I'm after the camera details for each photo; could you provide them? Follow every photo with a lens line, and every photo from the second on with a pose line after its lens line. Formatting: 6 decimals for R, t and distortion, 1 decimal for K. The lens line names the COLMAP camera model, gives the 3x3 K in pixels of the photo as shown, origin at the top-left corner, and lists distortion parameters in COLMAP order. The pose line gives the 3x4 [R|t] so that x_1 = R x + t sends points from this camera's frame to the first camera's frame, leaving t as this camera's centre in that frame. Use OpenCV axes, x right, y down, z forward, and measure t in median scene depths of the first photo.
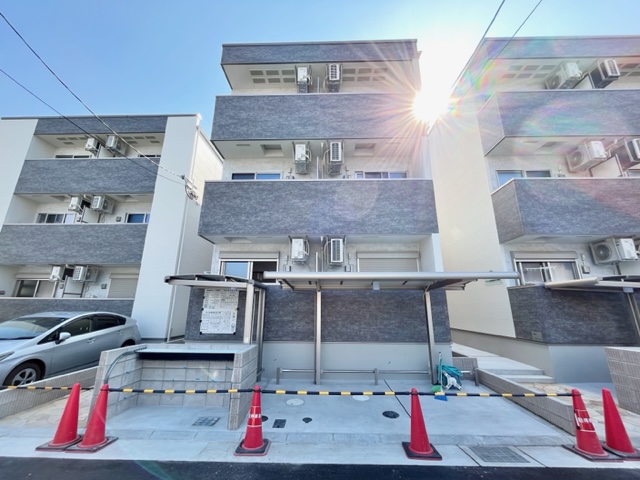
lens RADIAL K [[258.4, 0, 318.7], [0, 258.4, 239.0], [0, 0, 1]] dist [-0.003226, -0.000397]
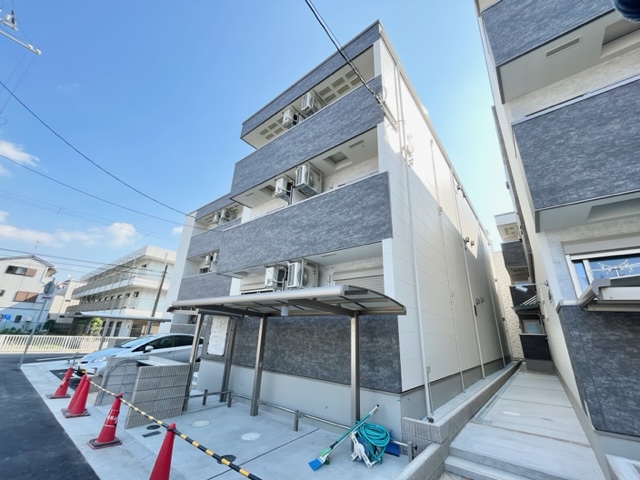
lens RADIAL K [[258.4, 0, 317.7], [0, 258.4, 238.4], [0, 0, 1]] dist [-0.003226, -0.000397]
pose [[0.793302, -0.185474, -0.579889, 0.769540], [0.122215, 0.981592, -0.146764, 0.066775], [0.596436, 0.045557, 0.801367, 0.287214]]
